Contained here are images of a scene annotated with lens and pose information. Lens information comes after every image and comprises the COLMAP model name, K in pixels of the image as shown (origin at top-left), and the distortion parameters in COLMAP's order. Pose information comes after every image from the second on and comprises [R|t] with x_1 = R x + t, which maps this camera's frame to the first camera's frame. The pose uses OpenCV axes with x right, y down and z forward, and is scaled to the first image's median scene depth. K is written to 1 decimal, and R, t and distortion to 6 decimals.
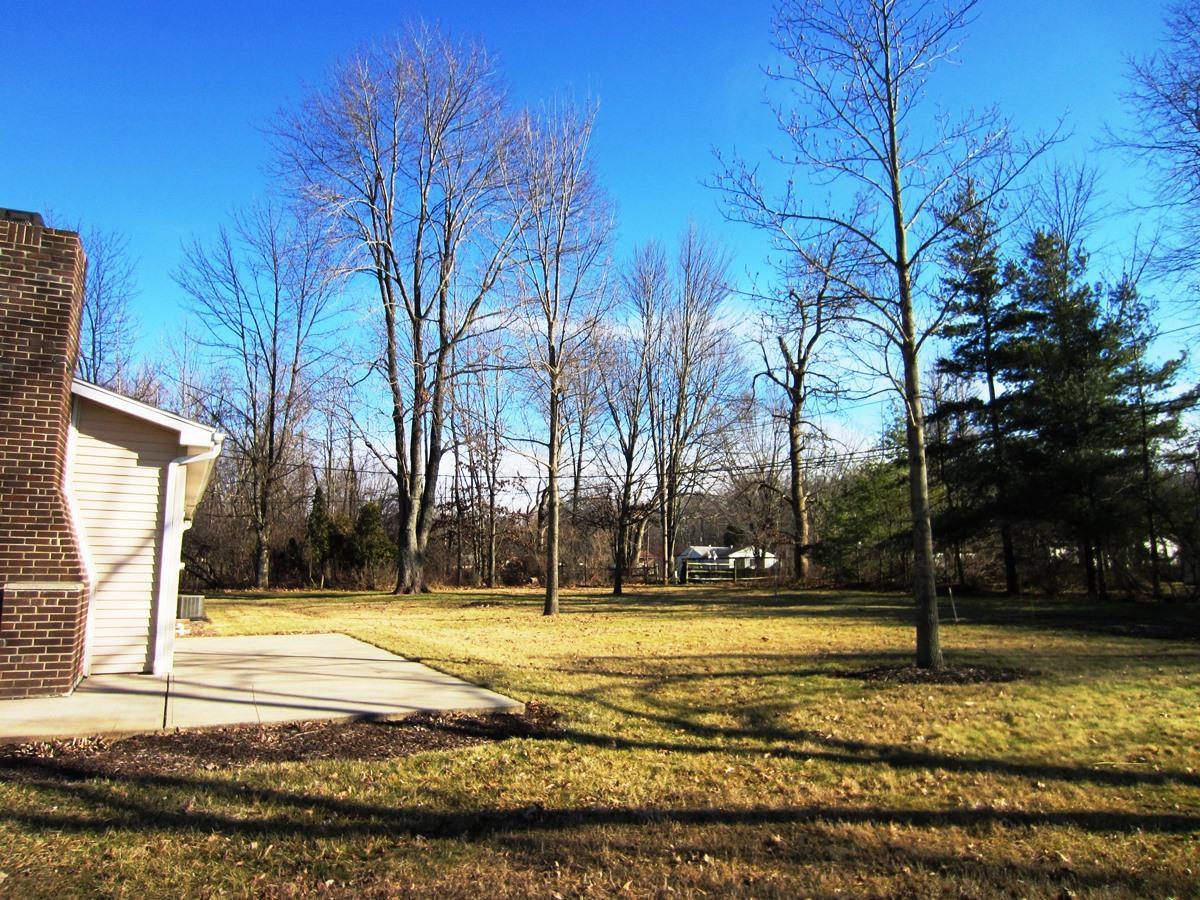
lens RADIAL K [[860.6, 0, 600.0], [0, 860.6, 450.0], [0, 0, 1]] dist [-0.022560, 0.003939]
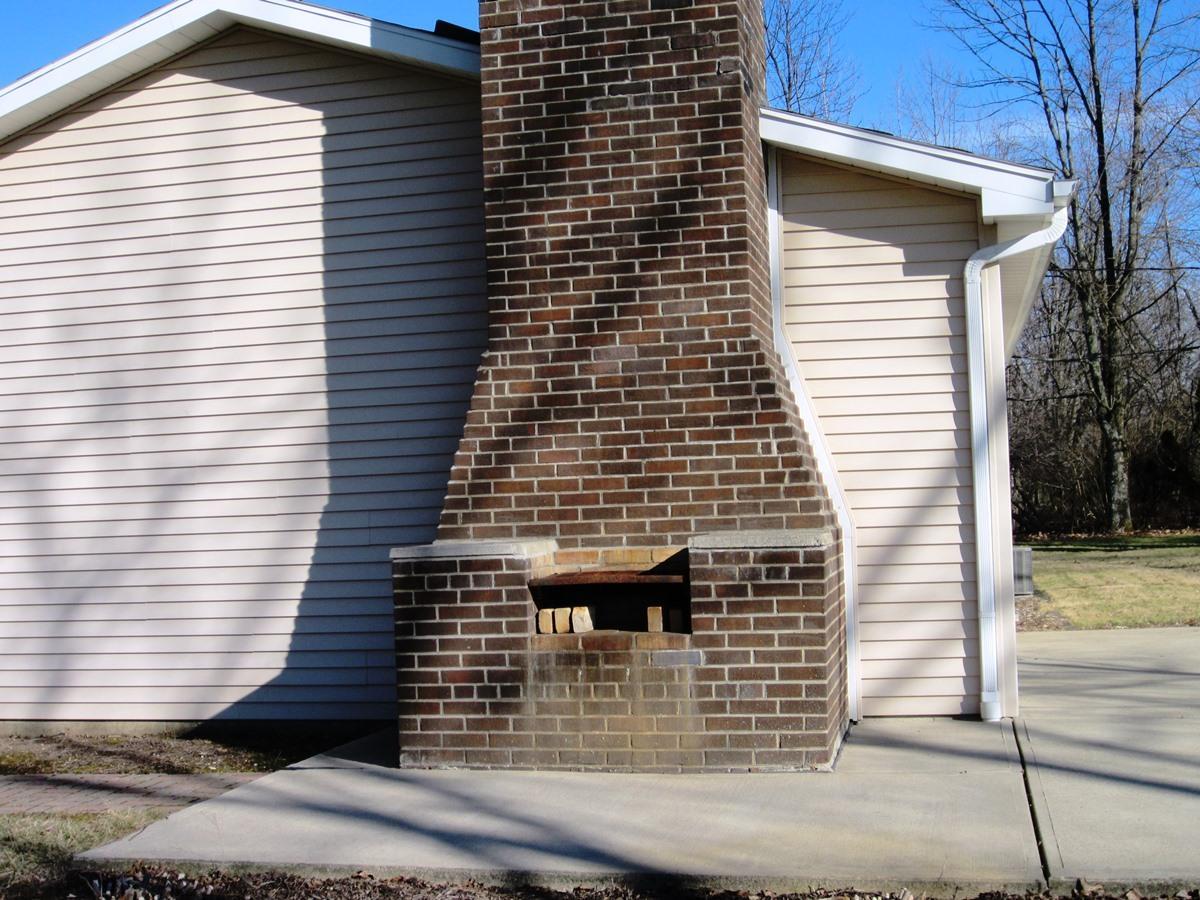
lens RADIAL K [[1615.1, 0, 600.0], [0, 1615.1, 450.0], [0, 0, 1]] dist [-0.037637, -0.006208]
pose [[0.779808, -0.056714, -0.623445, -0.146903], [0.125822, 0.989765, 0.067340, 0.035684], [0.613244, -0.130955, 0.778962, 0.234890]]
